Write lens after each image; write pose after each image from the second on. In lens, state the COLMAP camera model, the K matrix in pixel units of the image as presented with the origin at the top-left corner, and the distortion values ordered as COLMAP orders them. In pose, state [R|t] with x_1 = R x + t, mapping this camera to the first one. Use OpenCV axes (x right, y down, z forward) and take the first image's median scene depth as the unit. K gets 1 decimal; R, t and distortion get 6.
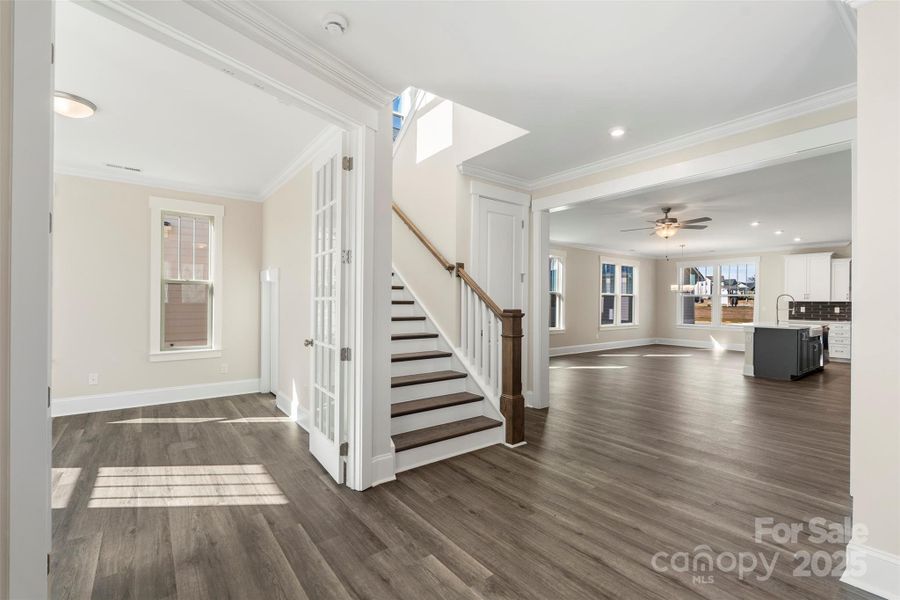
lens RADIAL K [[399.5, 0, 450.0], [0, 399.5, 300.0], [0, 0, 1]] dist [-0.008319, 0.000123]
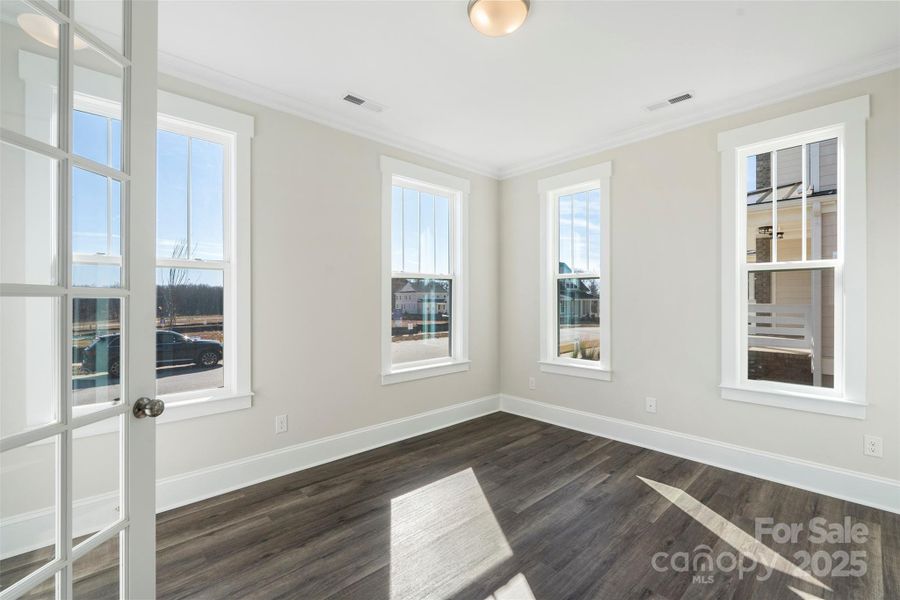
lens RADIAL K [[395.0, 0, 453.9], [0, 395.0, 301.0], [0, 0, 1]] dist [-0.000483, -0.000237]
pose [[0.108041, -0.007205, -0.994120, -0.264110], [0.005178, 0.999964, -0.006685, 0.004719], [0.994133, -0.004426, 0.108074, 0.759465]]
